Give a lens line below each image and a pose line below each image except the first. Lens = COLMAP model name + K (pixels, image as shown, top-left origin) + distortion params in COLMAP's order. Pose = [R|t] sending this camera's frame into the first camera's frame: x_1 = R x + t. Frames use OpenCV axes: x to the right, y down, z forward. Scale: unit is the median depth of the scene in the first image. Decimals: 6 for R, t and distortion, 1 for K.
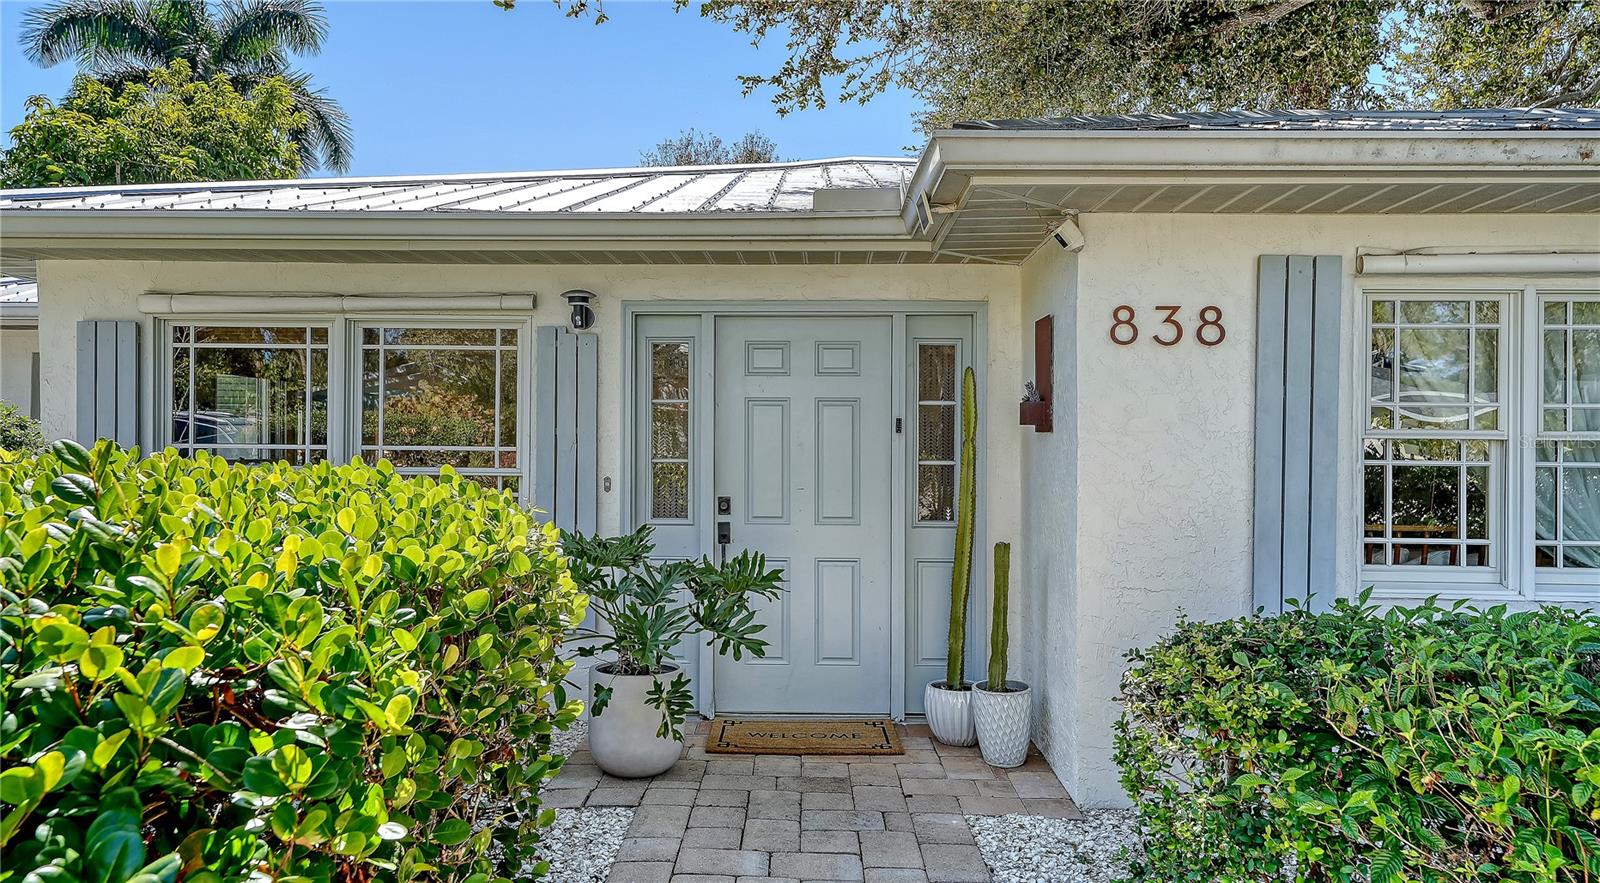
lens RADIAL K [[1046.1, 0, 800.7], [0, 1046.1, 449.3], [0, 0, 1]] dist [0.009341, 0.001822]
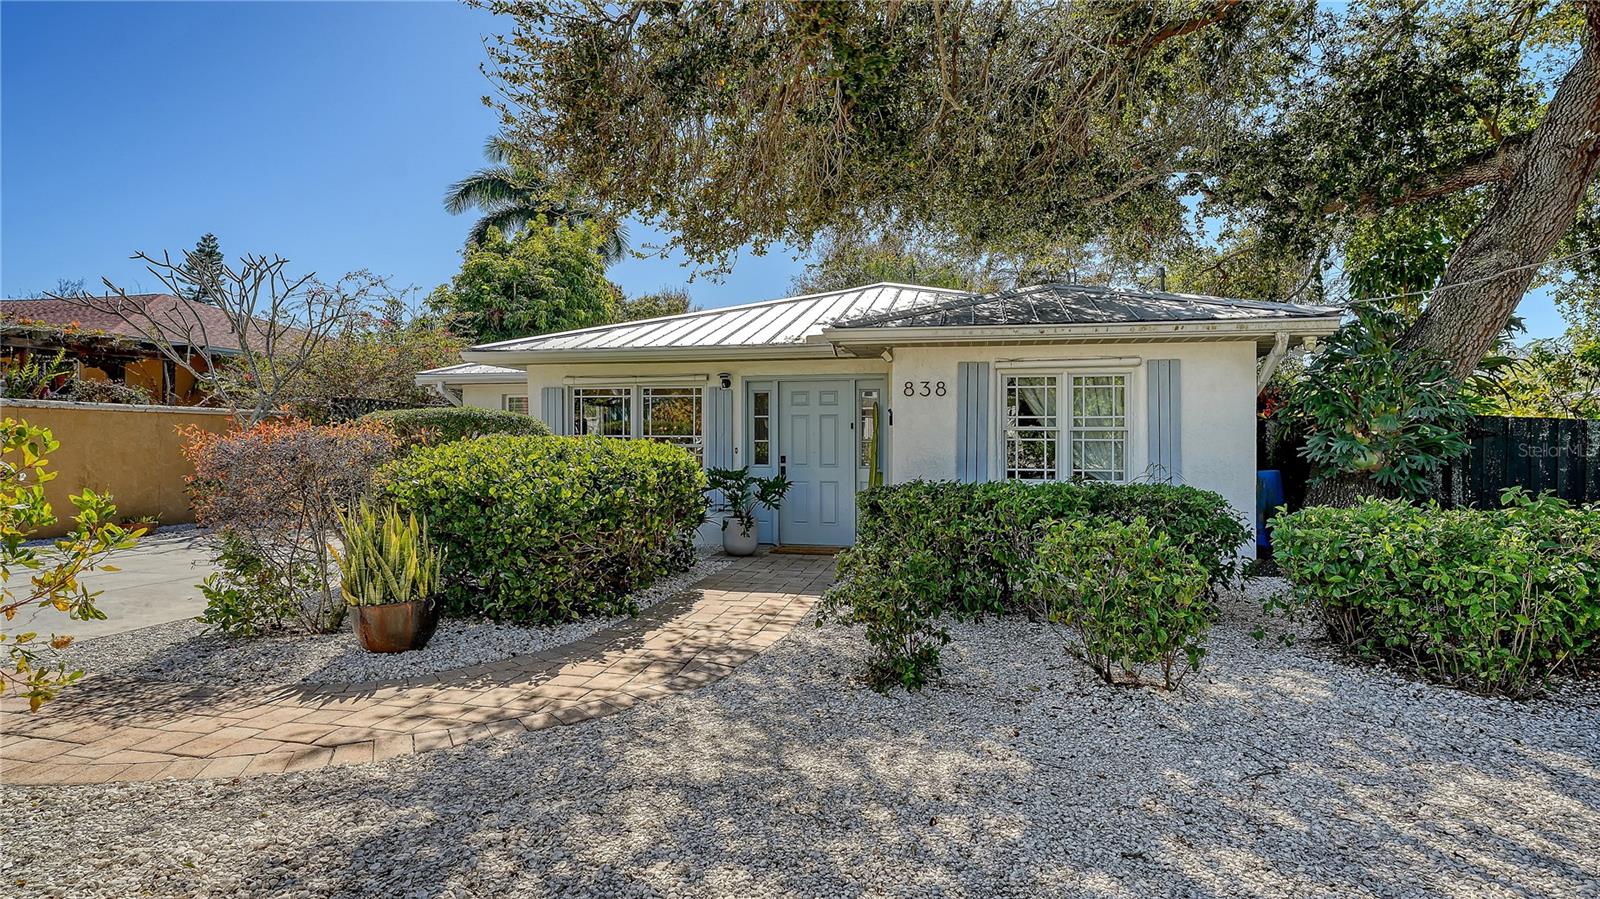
lens RADIAL K [[807.2, 0, 797.2], [0, 807.2, 442.4], [0, 0, 1]] dist [0.006412, 0.000395]
pose [[0.979572, -0.002640, -0.201075, 0.341995], [0.003179, 0.999992, 0.002360, 0.010495], [0.201067, -0.002951, 0.979573, -0.846027]]
